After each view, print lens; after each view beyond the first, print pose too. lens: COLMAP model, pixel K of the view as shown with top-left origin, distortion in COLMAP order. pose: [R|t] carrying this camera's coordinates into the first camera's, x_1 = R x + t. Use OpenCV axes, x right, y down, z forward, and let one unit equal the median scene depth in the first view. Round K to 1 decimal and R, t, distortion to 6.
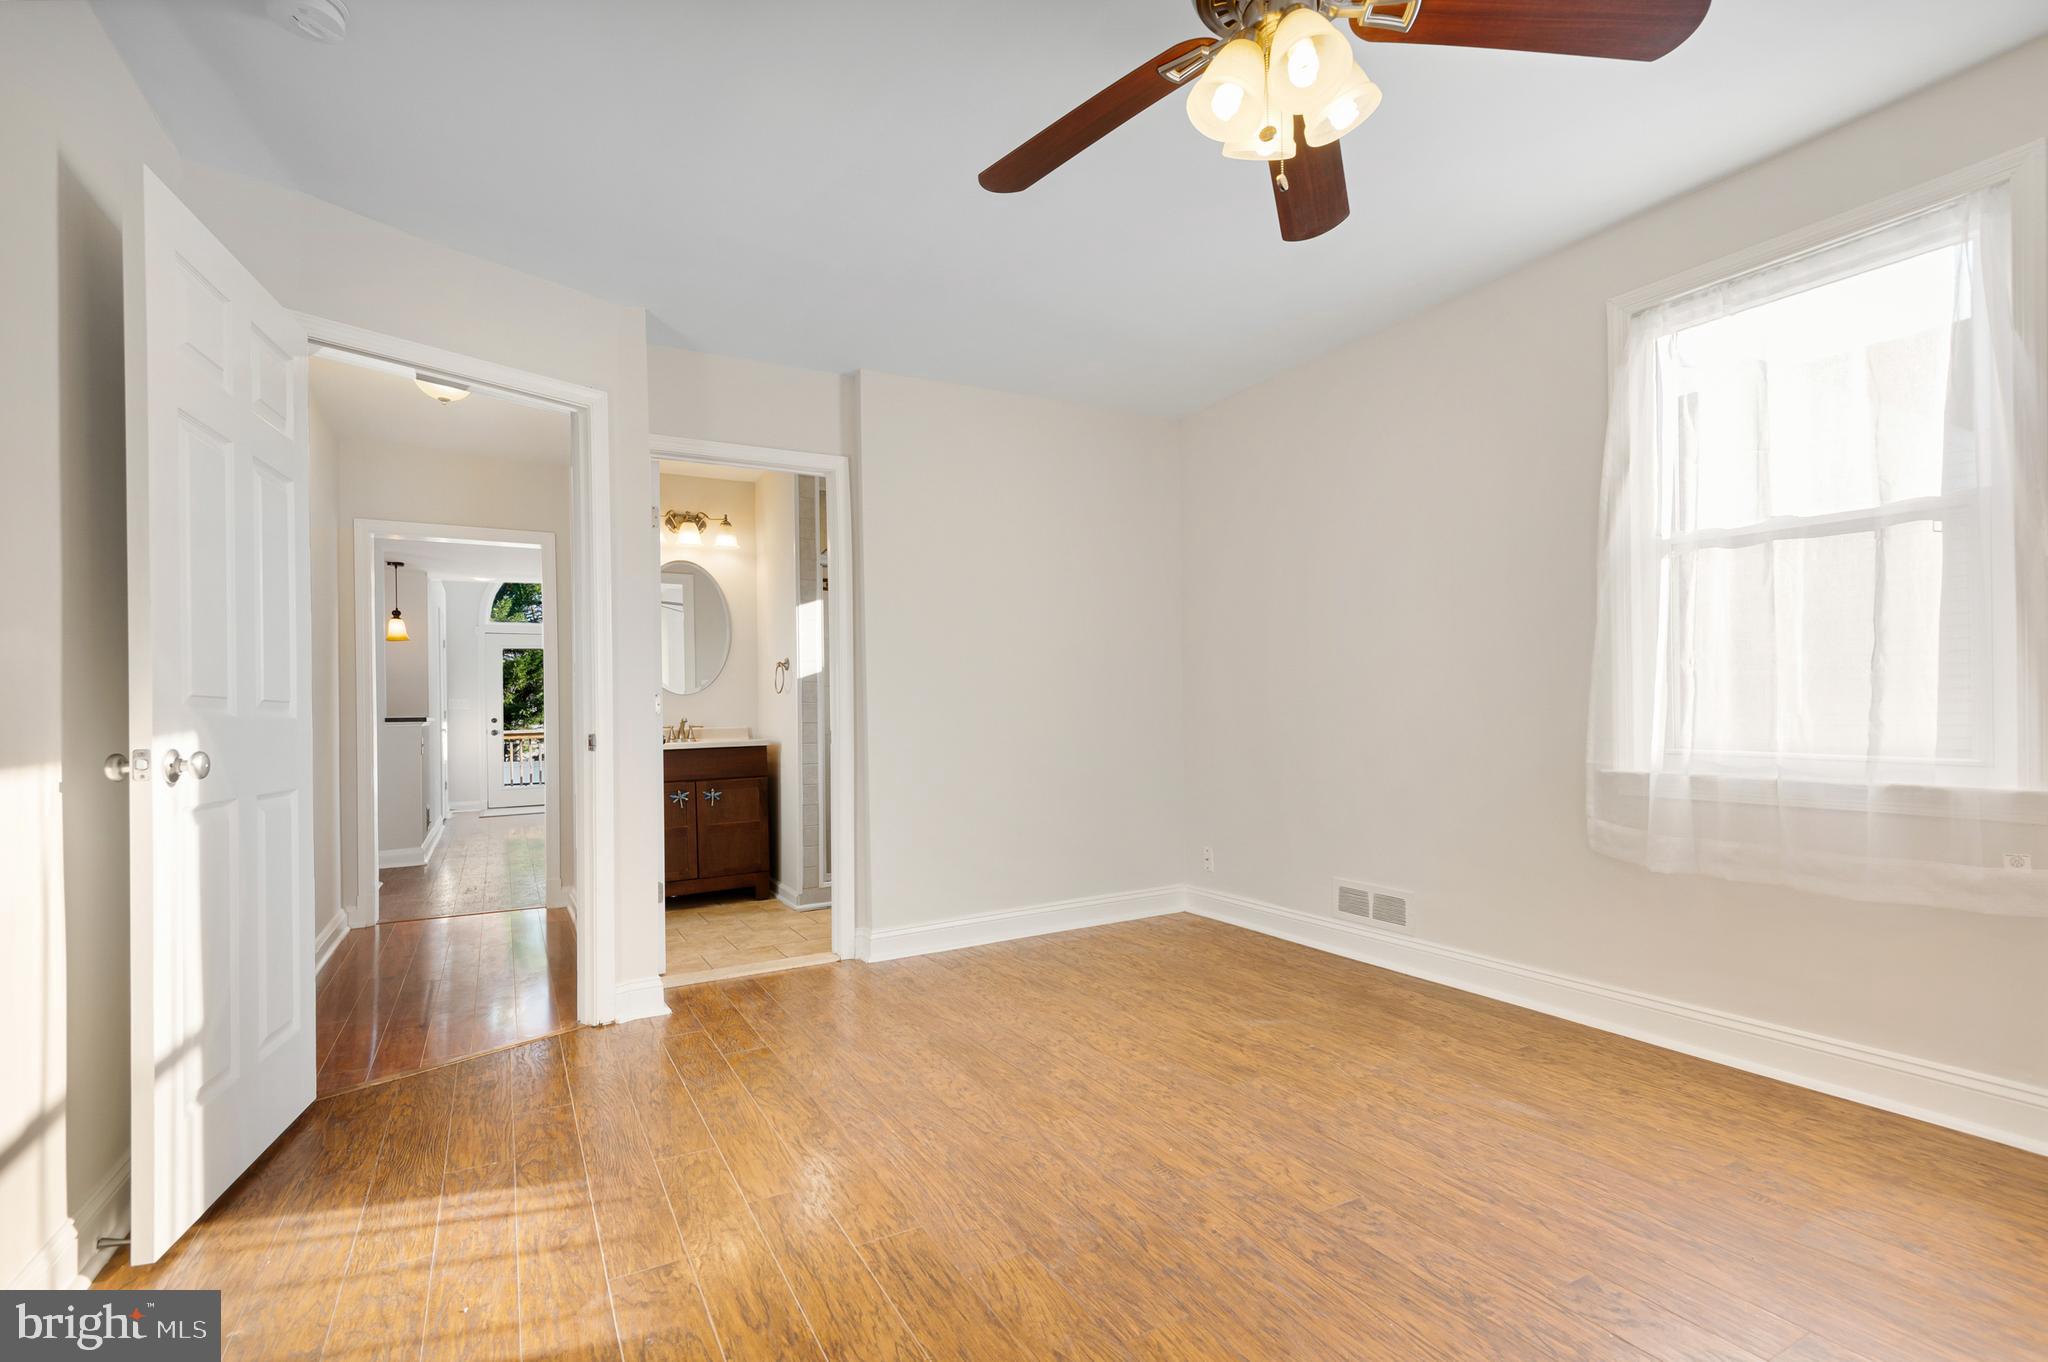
lens RADIAL K [[932.7, 0, 1024.3], [0, 932.7, 708.9], [0, 0, 1]] dist [0.000773, -0.013237]
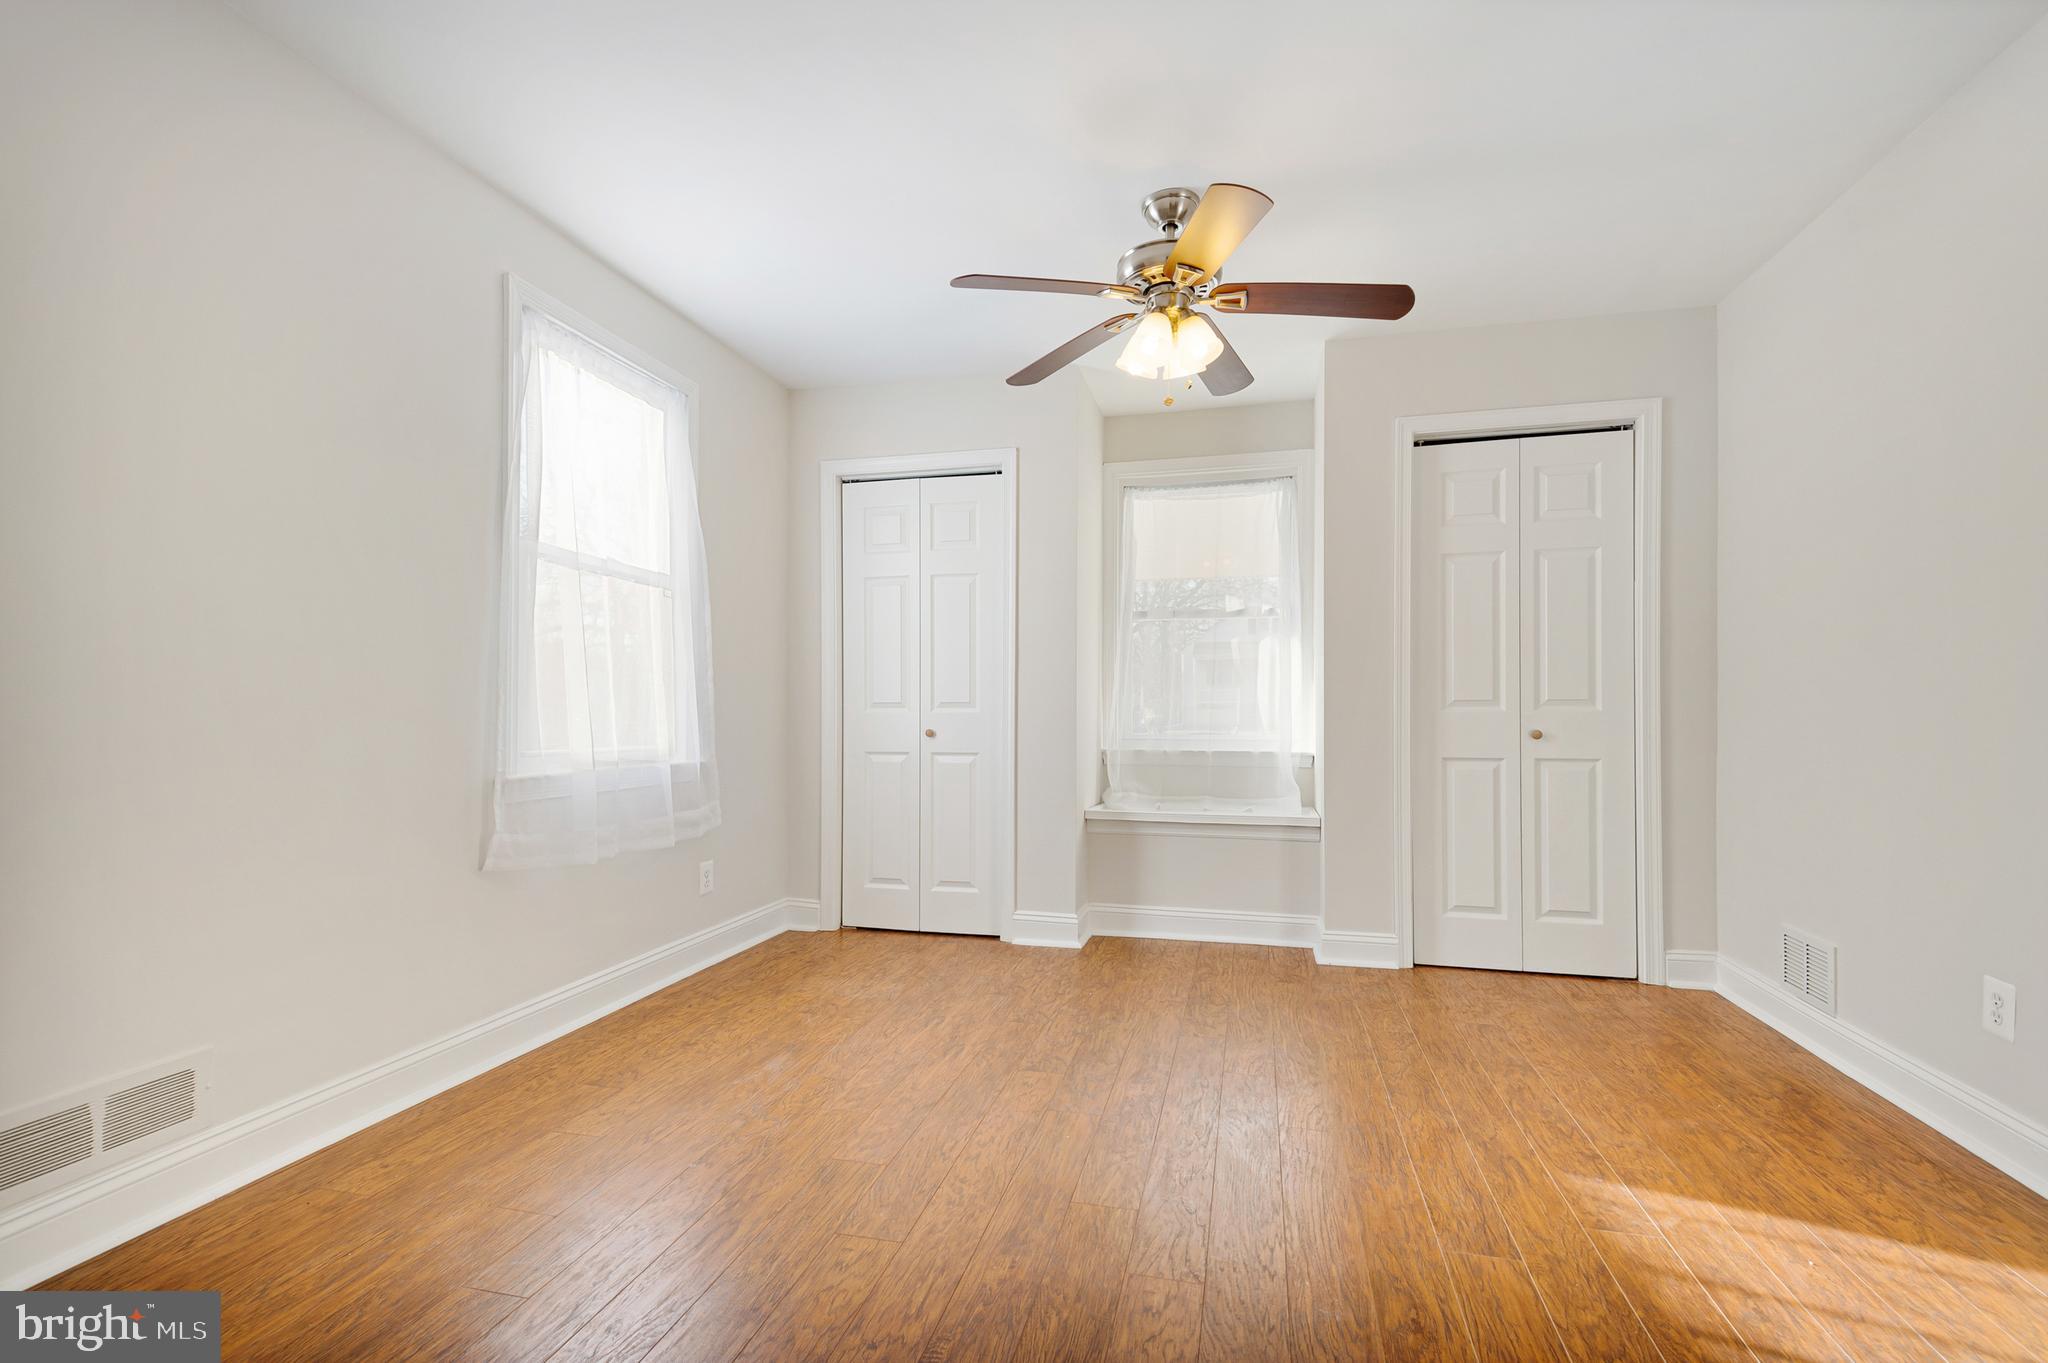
lens RADIAL K [[932.7, 0, 1024.3], [0, 932.7, 709.4], [0, 0, 1]] dist [0.000773, -0.013237]
pose [[-0.730723, 0.014809, 0.682514, -0.467567], [0.013447, 0.999883, -0.007298, 0.015220], [-0.682542, 0.003845, -0.730836, 1.640921]]
